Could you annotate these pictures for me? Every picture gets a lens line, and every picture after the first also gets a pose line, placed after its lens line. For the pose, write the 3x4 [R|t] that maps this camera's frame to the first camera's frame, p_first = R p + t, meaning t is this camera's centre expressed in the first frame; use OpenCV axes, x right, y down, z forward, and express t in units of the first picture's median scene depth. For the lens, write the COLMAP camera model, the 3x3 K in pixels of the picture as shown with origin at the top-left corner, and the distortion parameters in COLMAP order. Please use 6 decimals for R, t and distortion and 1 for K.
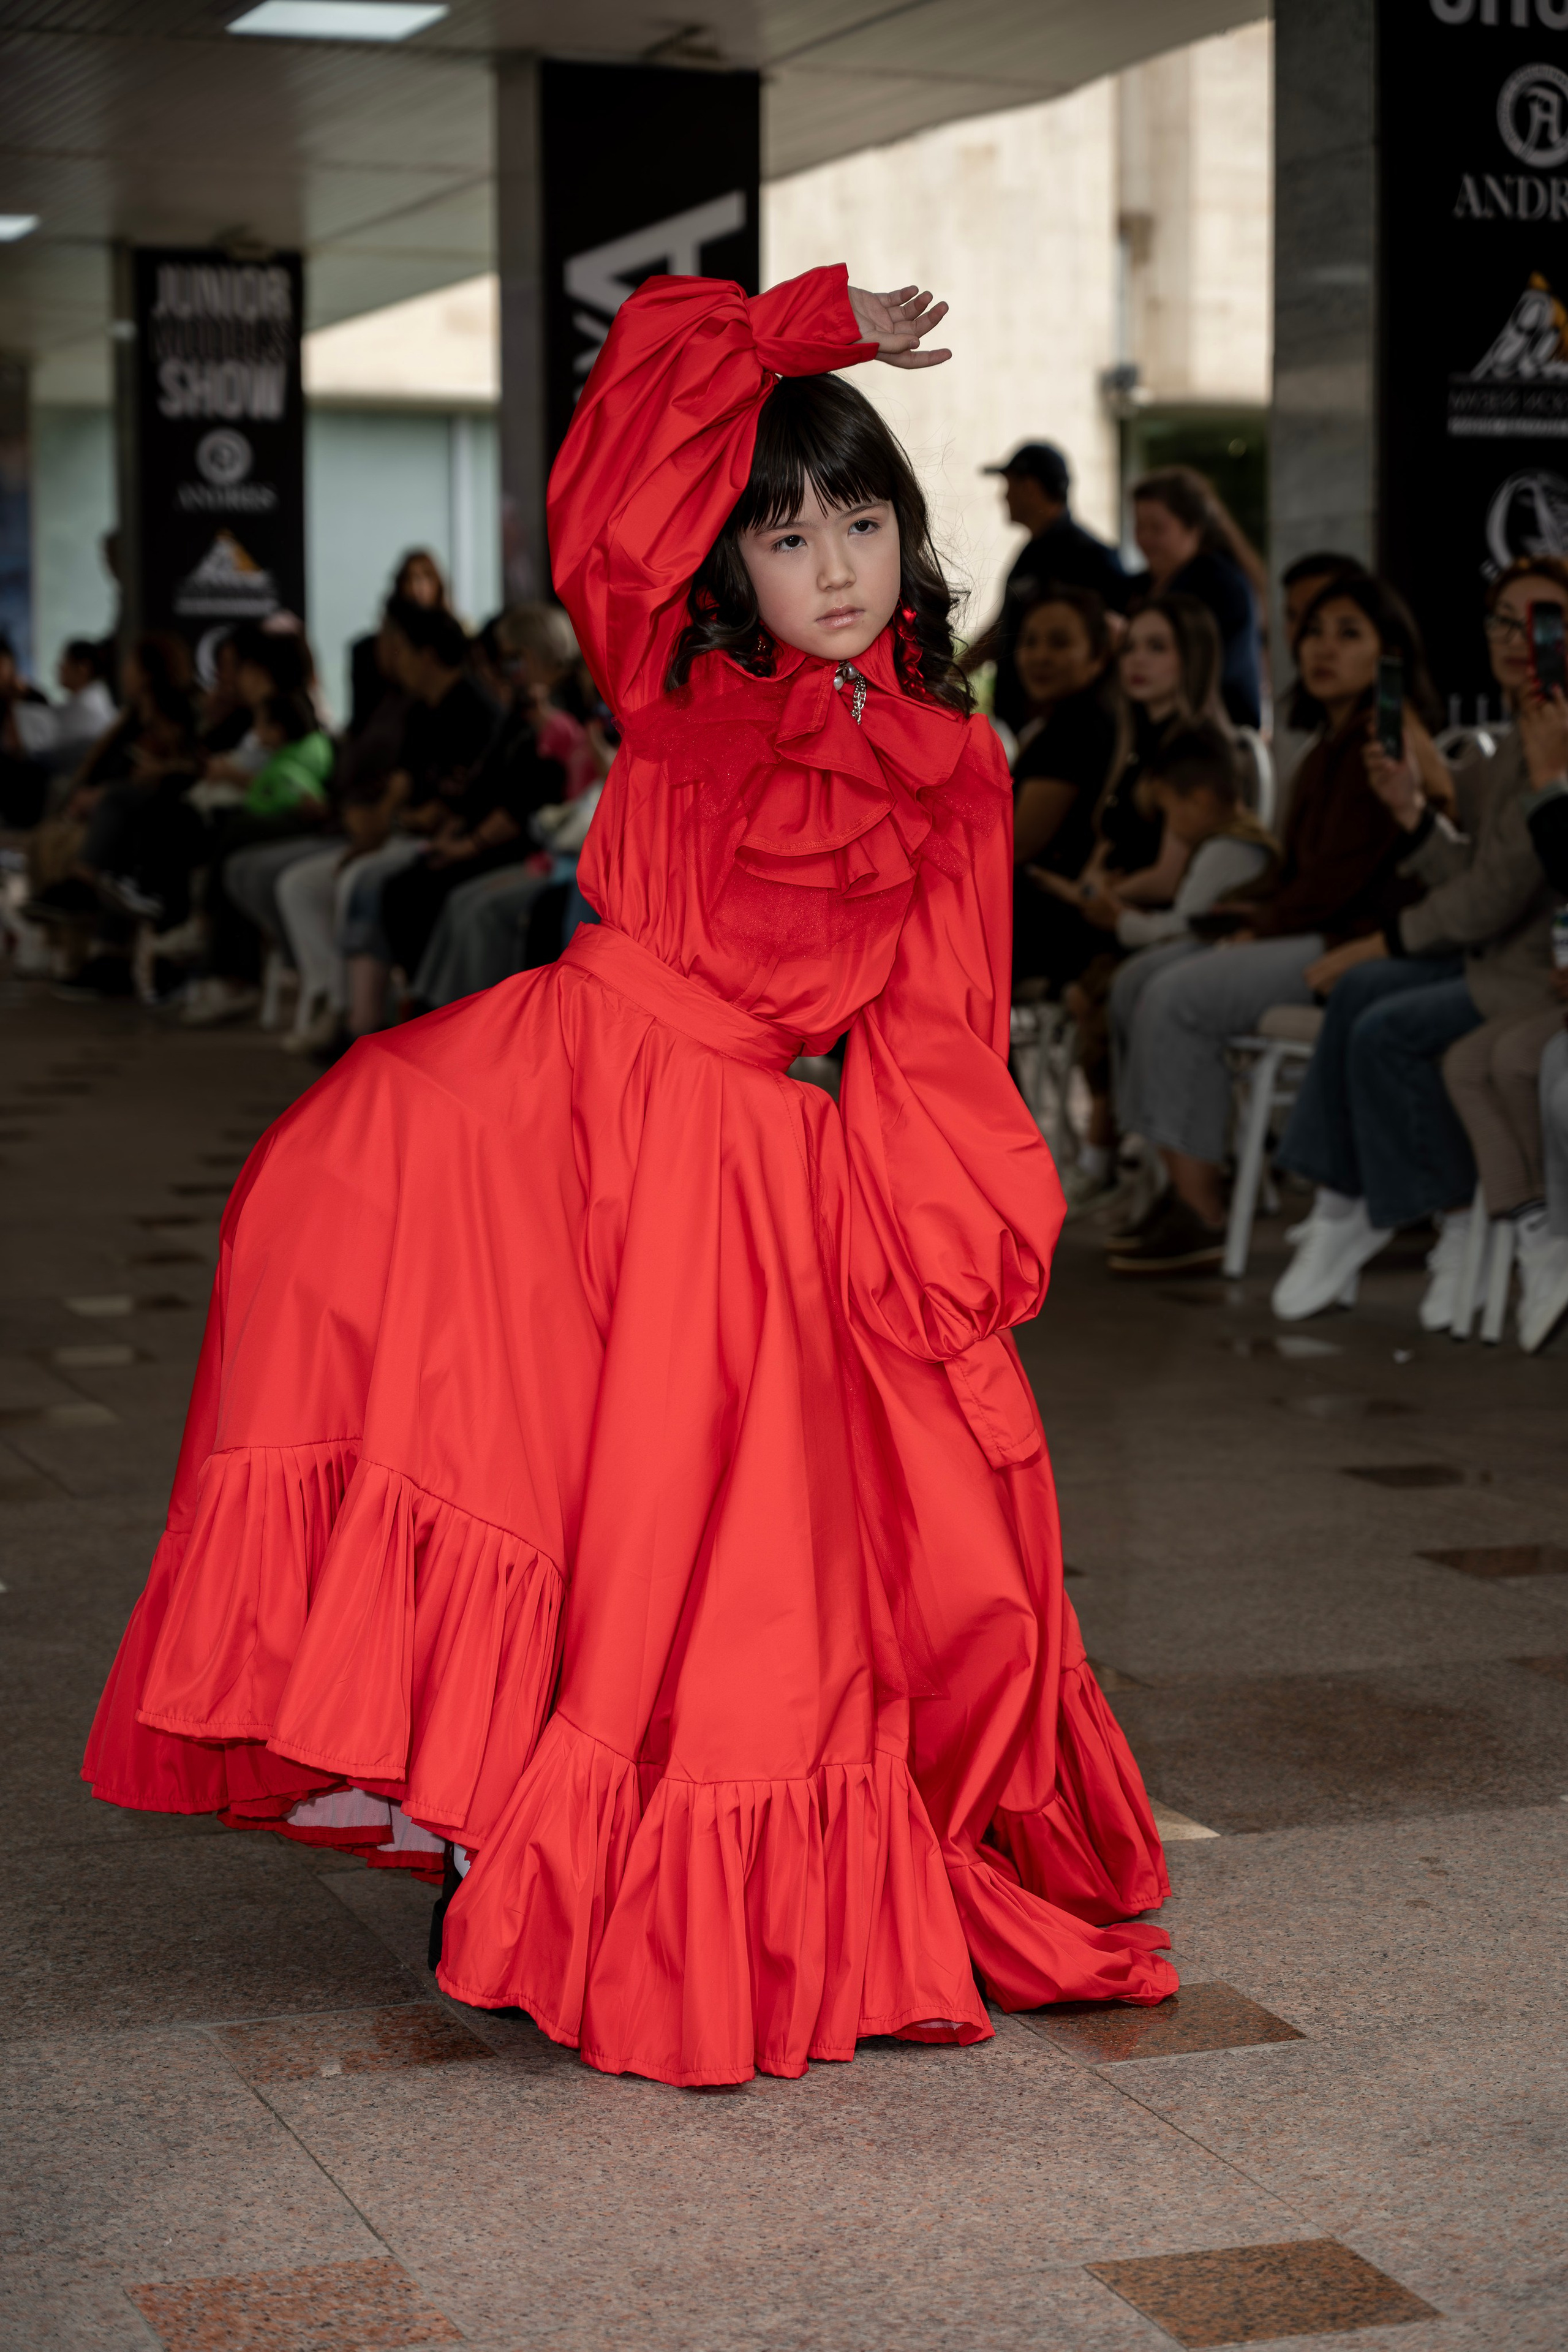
lens RADIAL K [[4530.7, 0, 775.5], [0, 4530.7, 1254.9], [0, 0, 1]] dist [0.021912, 0.077165]
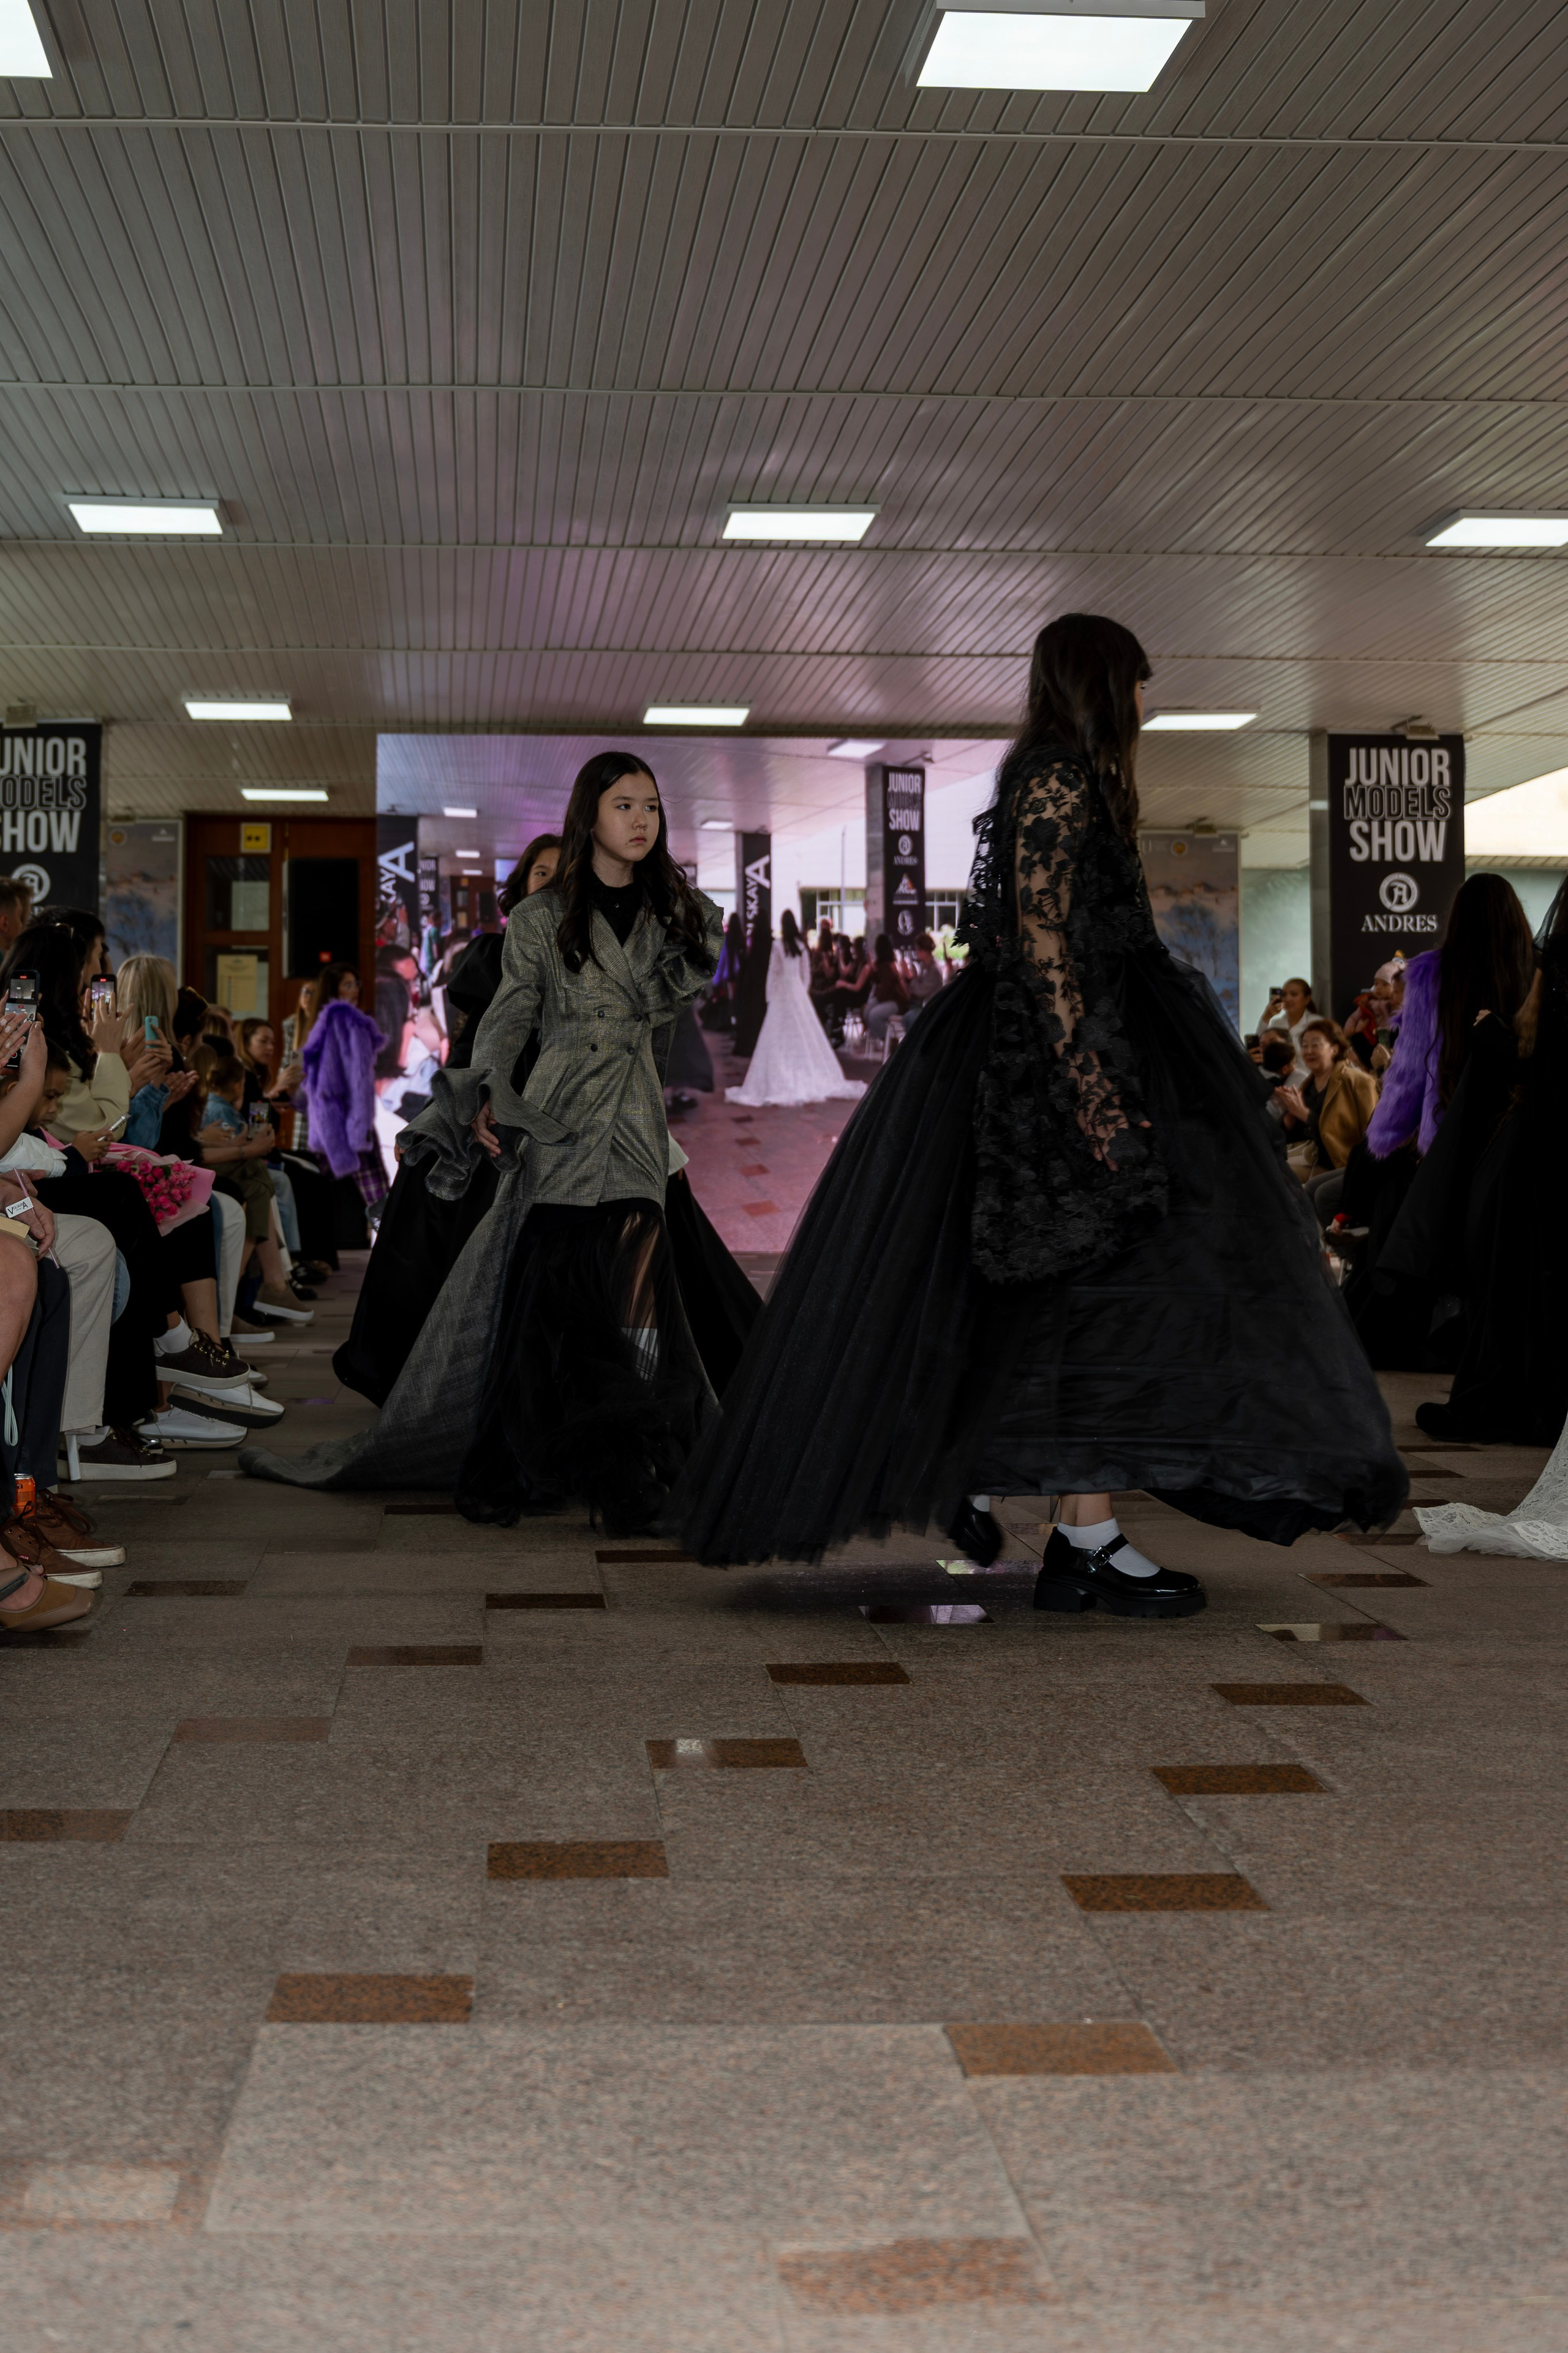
lens RADIAL K [[3453.2, 0, 644.9], [0, 3453.2, 1004.4], [0, 0, 1]] dist [-0.006503, -0.036485]
pose [[0.949685, -0.010374, -0.313036, -0.092314], [-0.038783, 0.987865, -0.150395, 0.049859], [0.310798, 0.154968, 0.937758, 0.119003]]
